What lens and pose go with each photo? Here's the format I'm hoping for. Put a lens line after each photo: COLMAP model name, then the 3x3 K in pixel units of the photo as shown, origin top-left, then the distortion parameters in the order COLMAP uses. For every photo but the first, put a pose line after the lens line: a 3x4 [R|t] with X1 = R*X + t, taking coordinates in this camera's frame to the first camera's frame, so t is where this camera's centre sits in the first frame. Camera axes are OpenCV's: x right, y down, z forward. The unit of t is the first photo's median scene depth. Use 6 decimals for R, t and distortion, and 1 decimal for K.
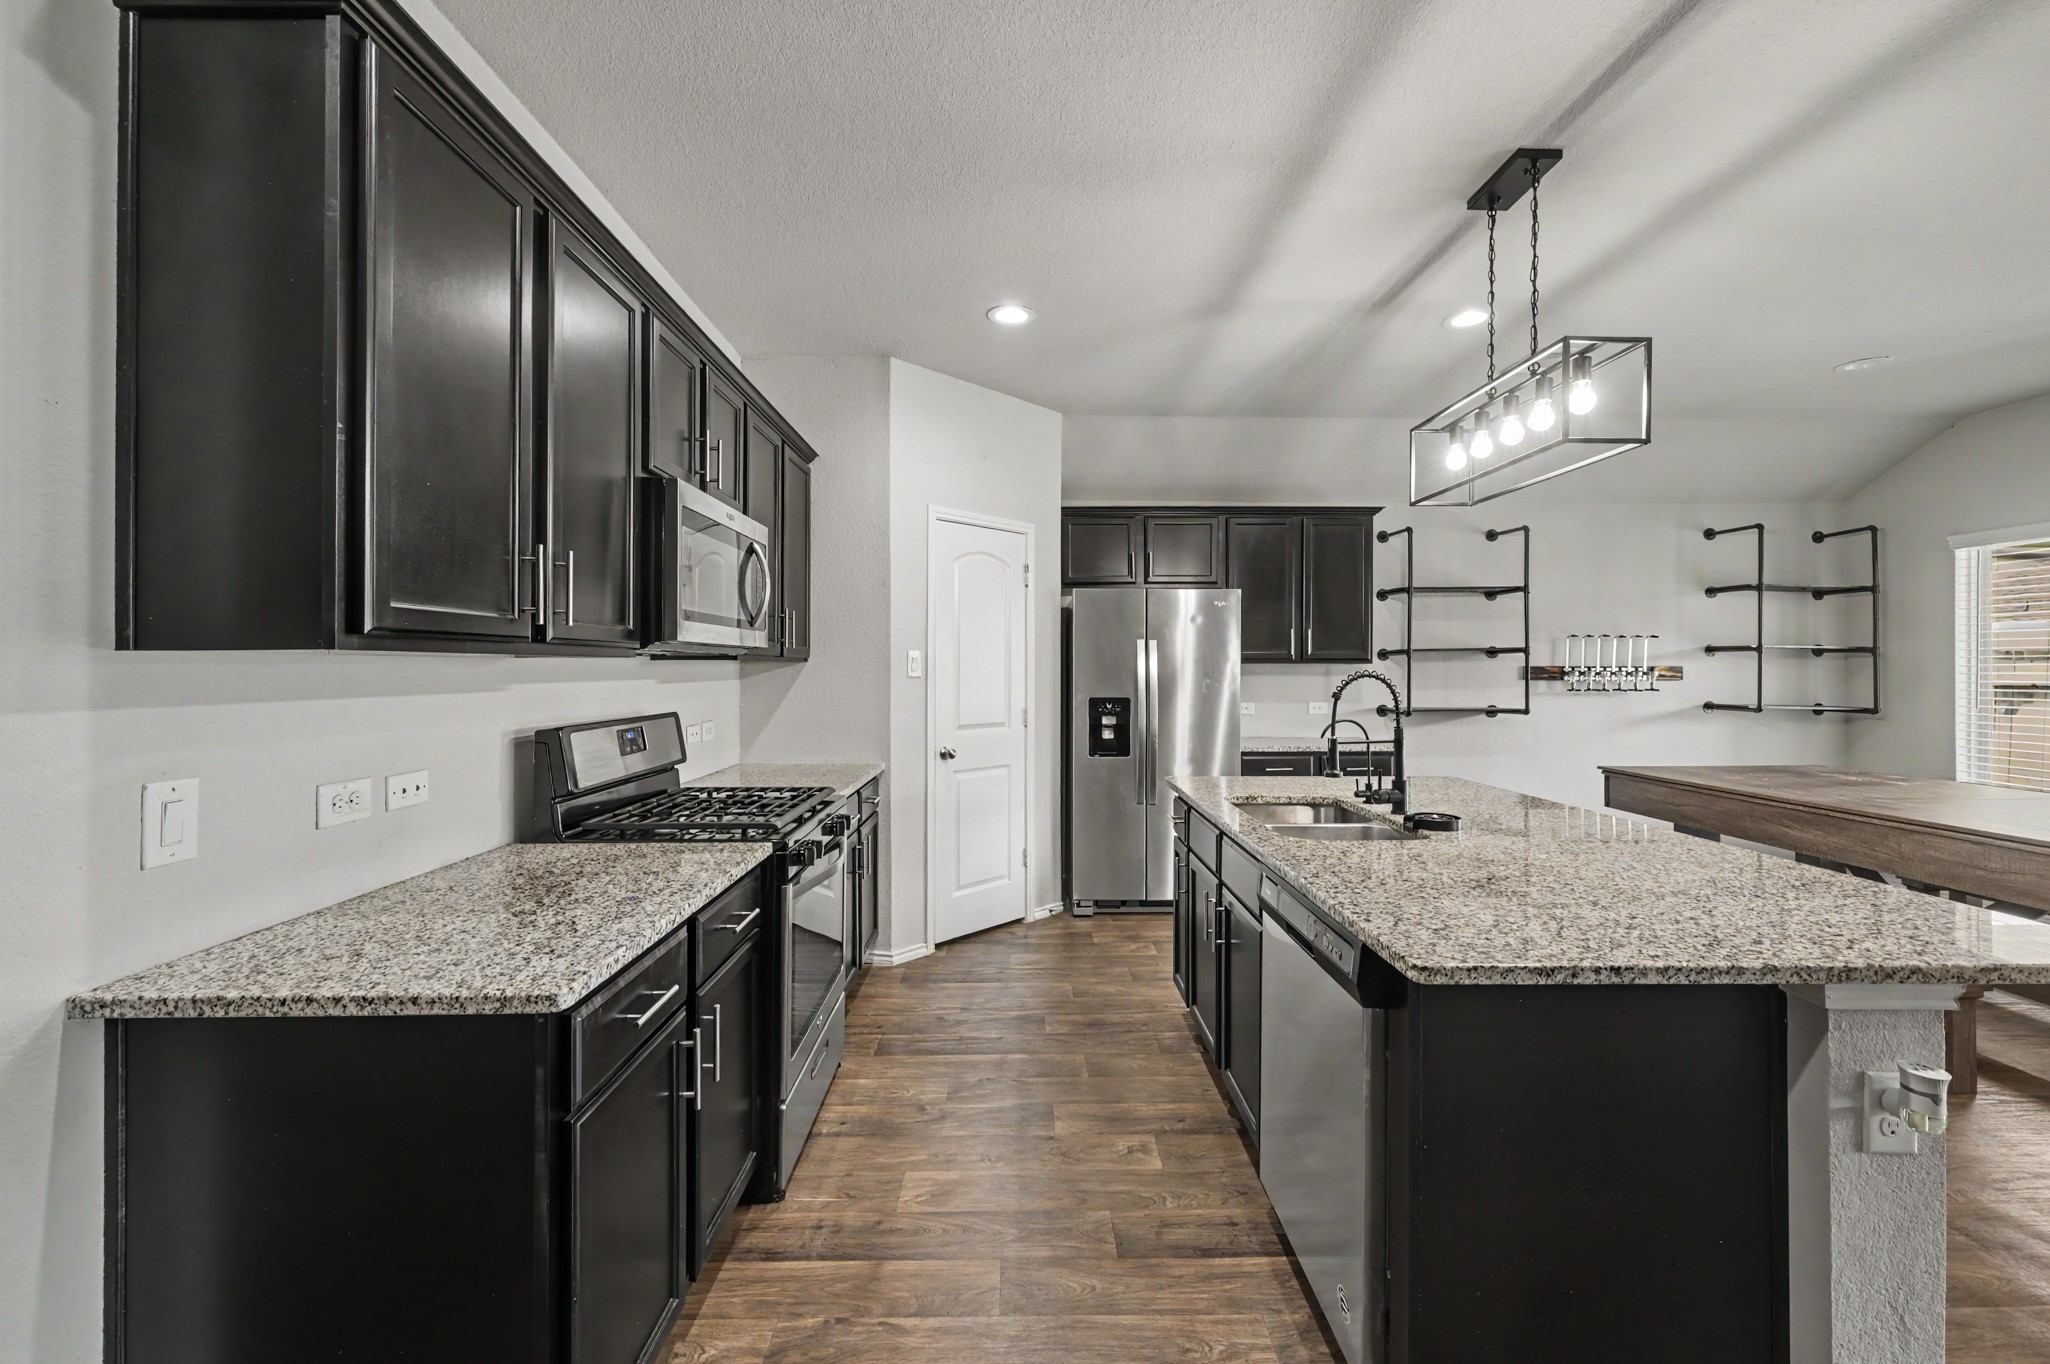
lens RADIAL K [[819.6, 0, 1029.0], [0, 819.6, 669.7], [0, 0, 1]] dist [0.005085, -0.001414]
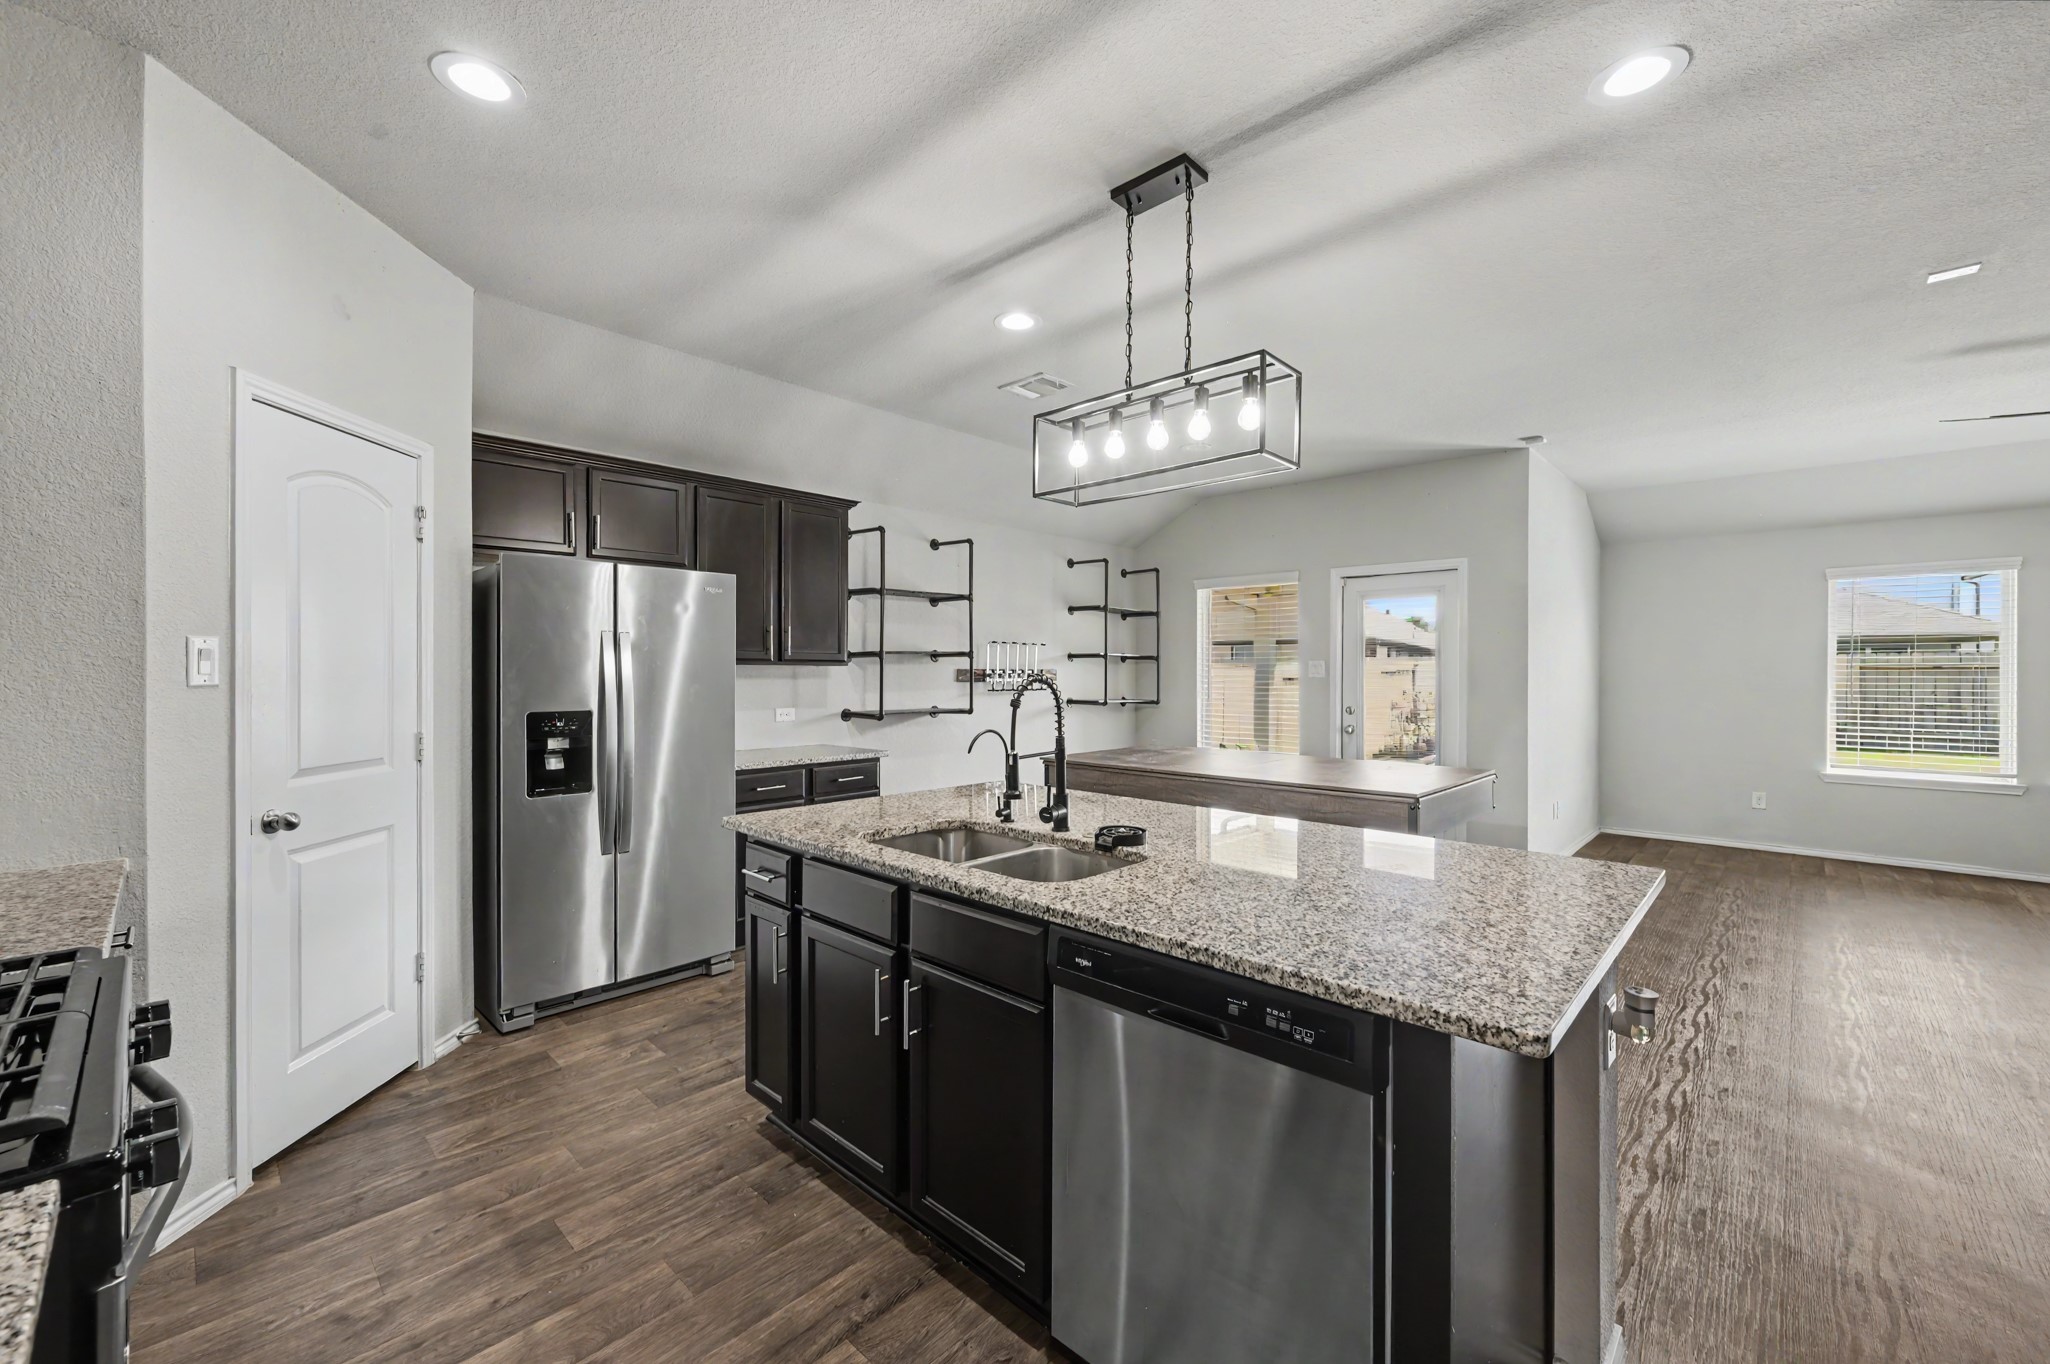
lens RADIAL K [[819.6, 0, 1023.3], [0, 819.6, 676.7], [0, 0, 1]] dist [0.005085, -0.001414]
pose [[0.700507, -0.002944, 0.713640, -0.127639], [-0.001479, 0.999983, 0.005576, -0.000575], [-0.713644, -0.004961, 0.700490, 0.216377]]
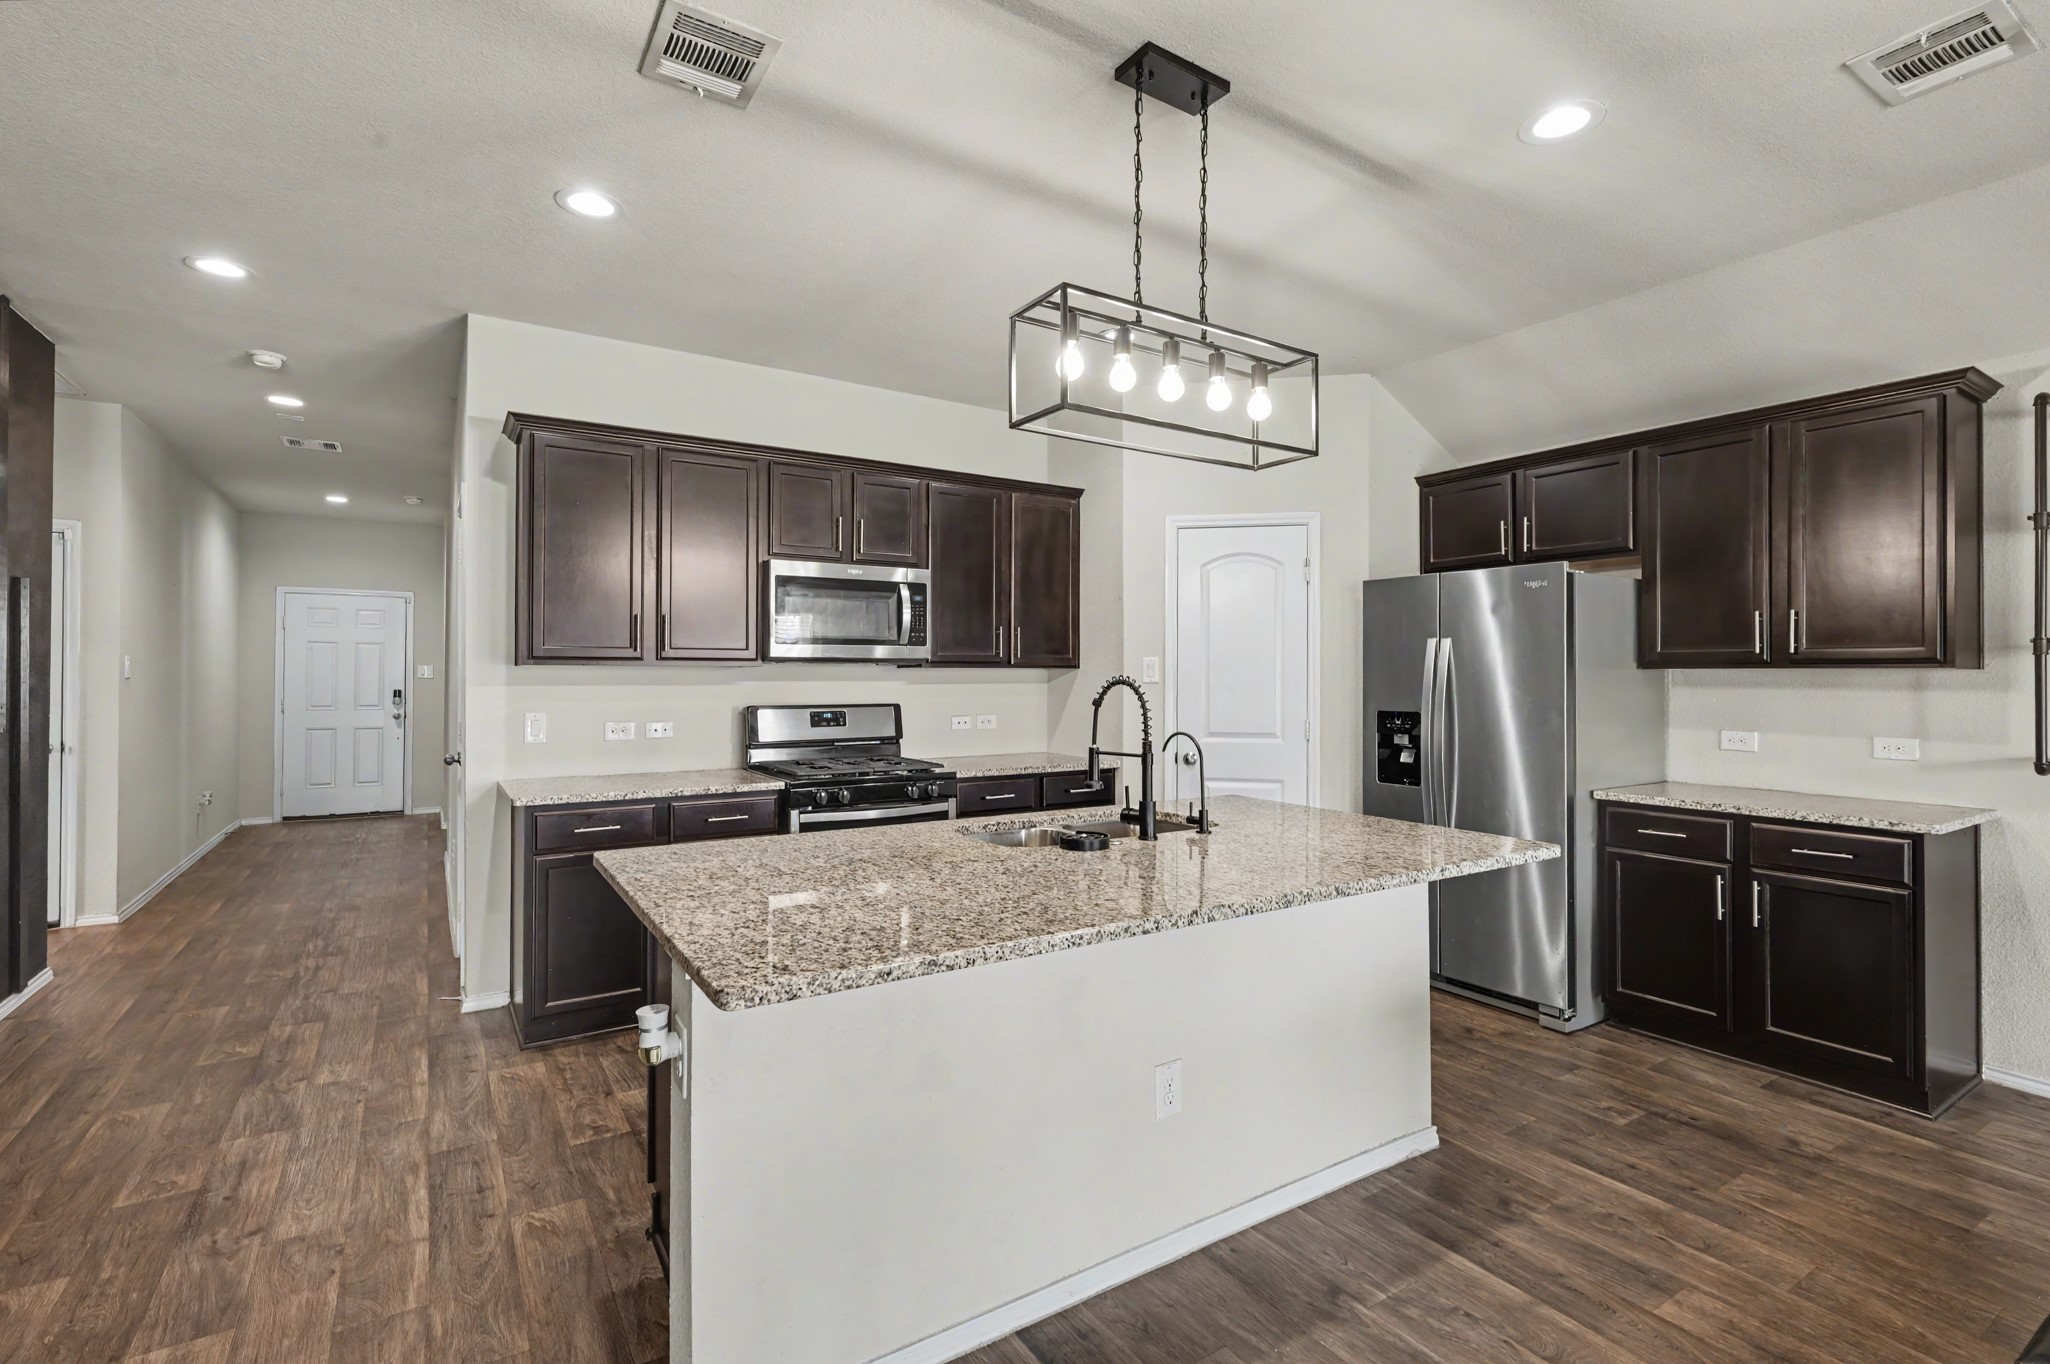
lens RADIAL K [[946.3, 0, 1041.4], [0, 946.3, 682.5], [0, 0, 1]] dist [0.005635, 0.000144]
pose [[0.537641, 0.008756, -0.843128, 0.692844], [-0.005077, 0.999962, 0.007147, 0.000805], [0.843158, 0.000438, 0.537665, 0.199743]]
